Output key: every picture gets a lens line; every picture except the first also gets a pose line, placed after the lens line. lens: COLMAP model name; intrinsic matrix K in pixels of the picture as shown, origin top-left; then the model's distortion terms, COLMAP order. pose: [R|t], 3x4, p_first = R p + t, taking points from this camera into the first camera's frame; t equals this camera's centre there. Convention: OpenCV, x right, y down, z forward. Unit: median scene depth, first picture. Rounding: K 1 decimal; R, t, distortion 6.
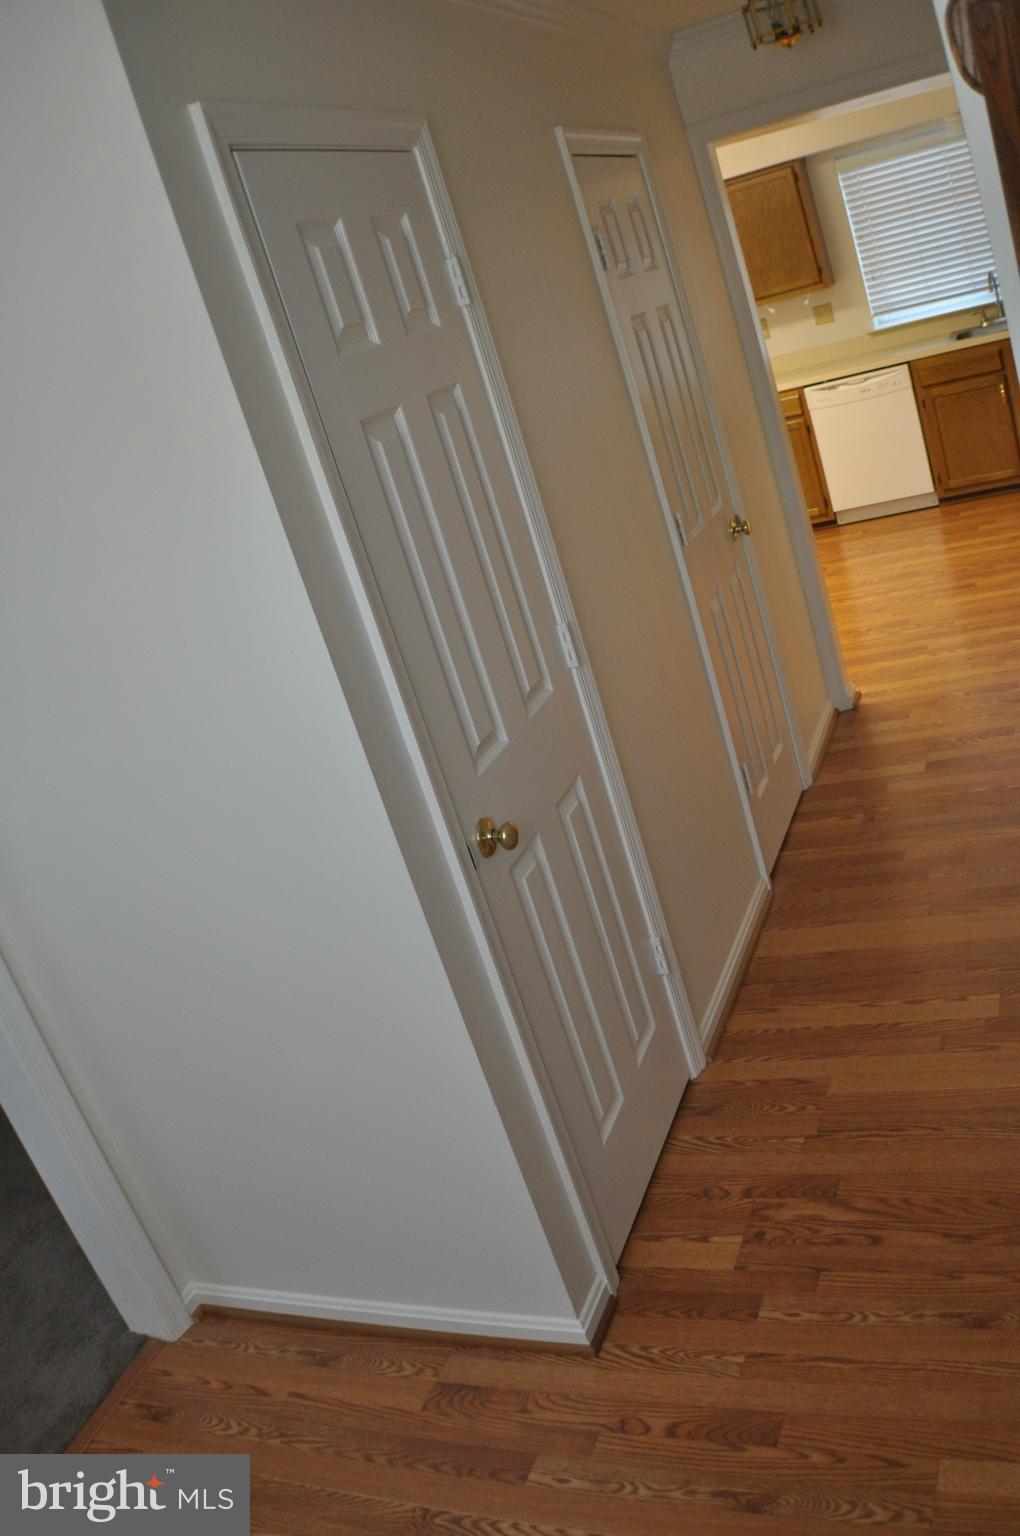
lens RADIAL K [[1267.3, 0, 509.9], [0, 1267.3, 772.1], [0, 0, 1]] dist [-0.155863, -0.000370]
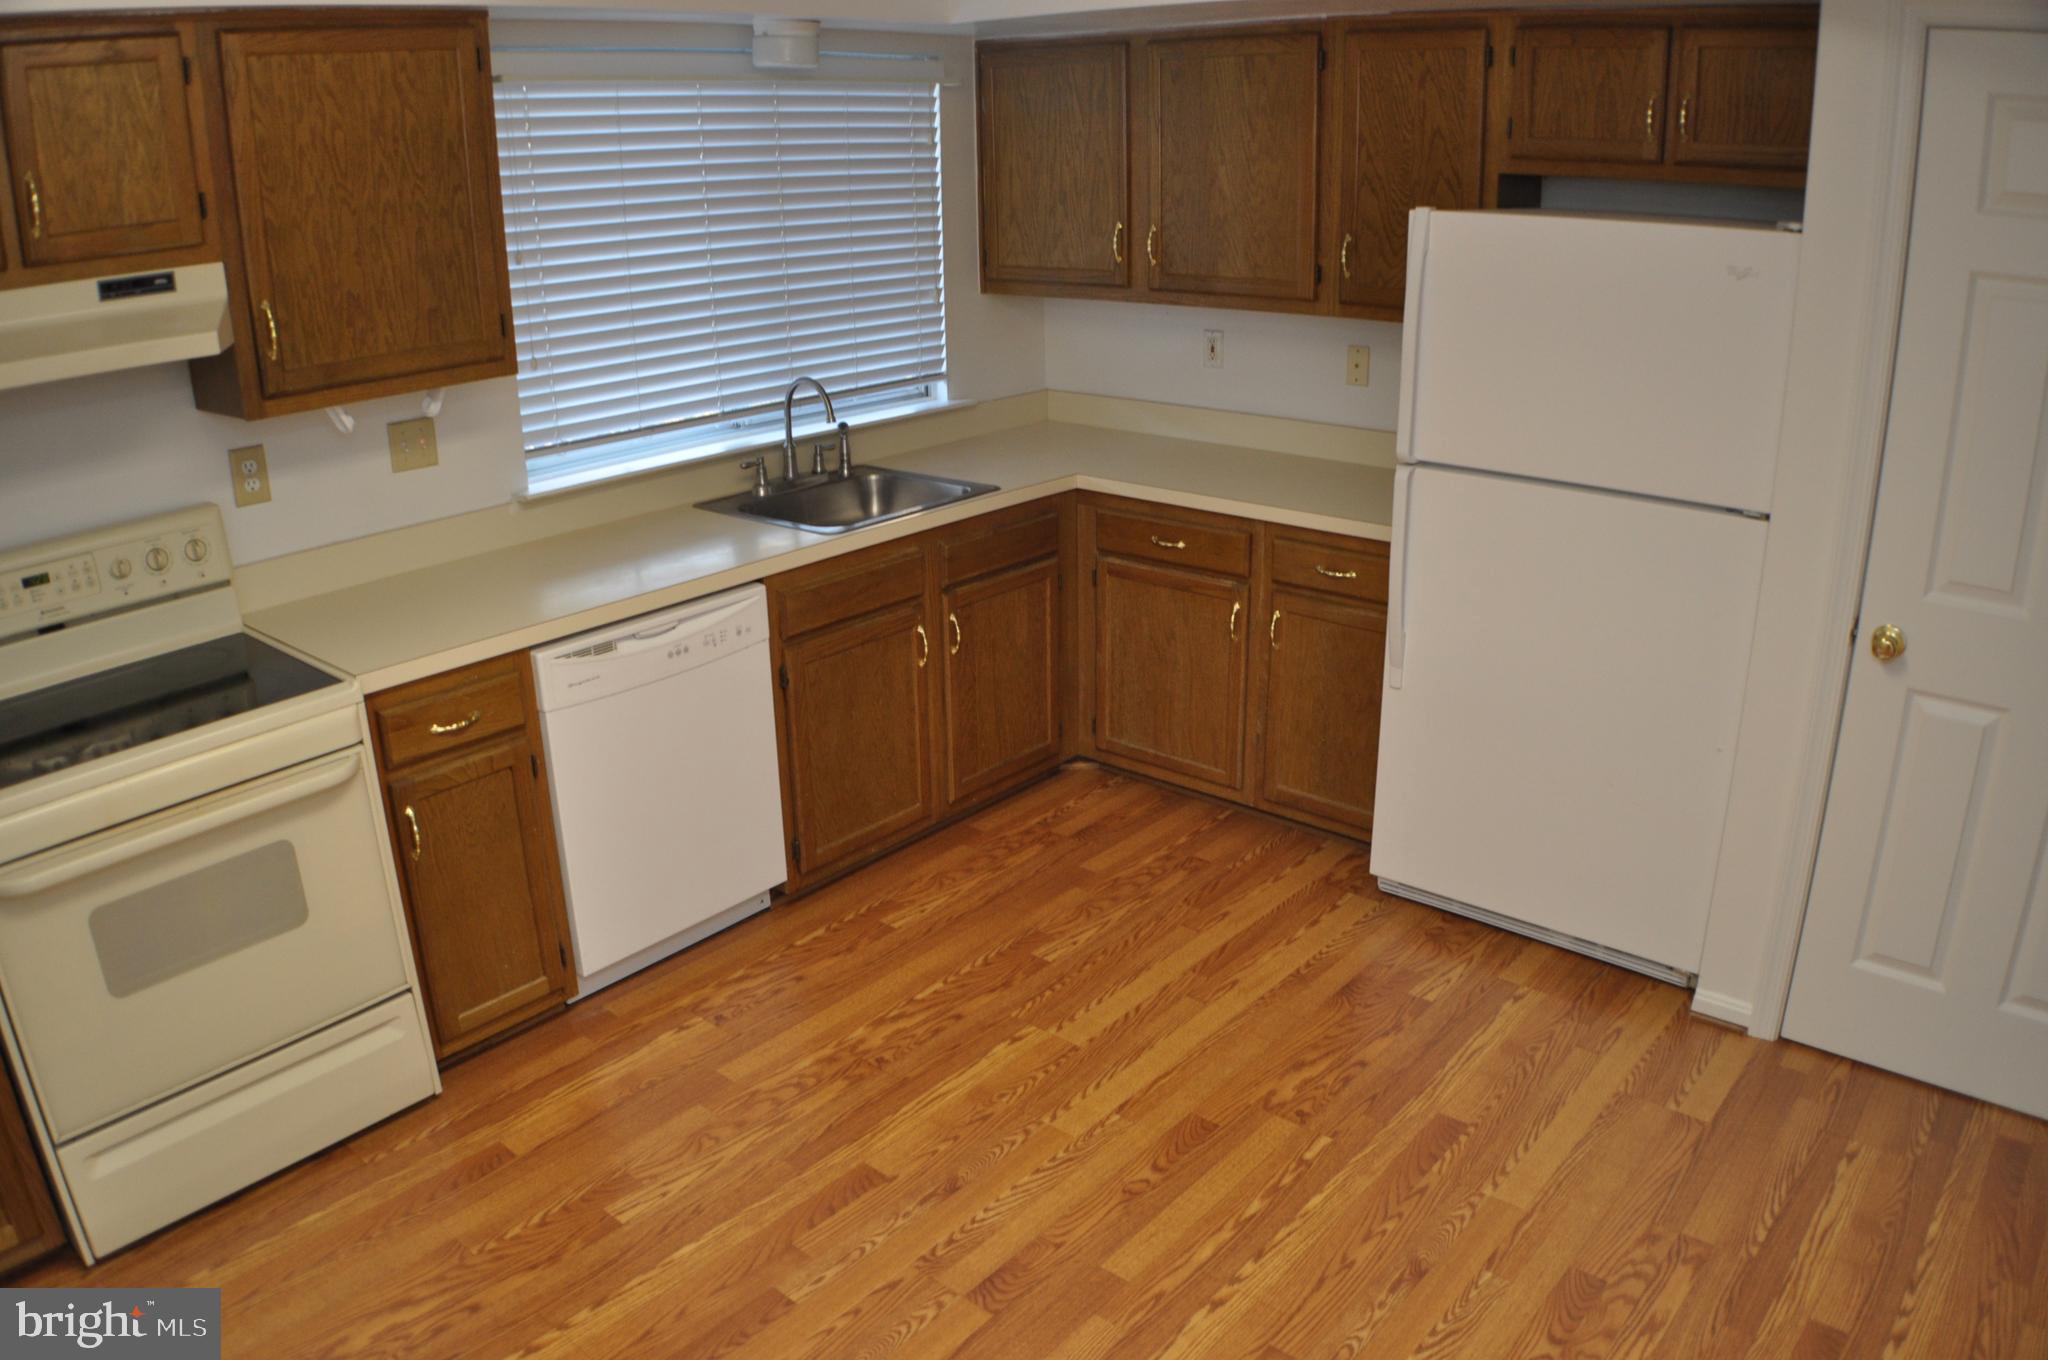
lens RADIAL K [[1499.8, 0, 1032.1], [0, 1499.8, 687.0], [0, 0, 1]] dist [-0.187643, 0.044478]
pose [[0.305128, -0.043186, 0.951332, -0.111734], [0.252842, 0.966792, -0.037208, -0.250050], [-0.918133, 0.251890, 0.305915, 0.748110]]
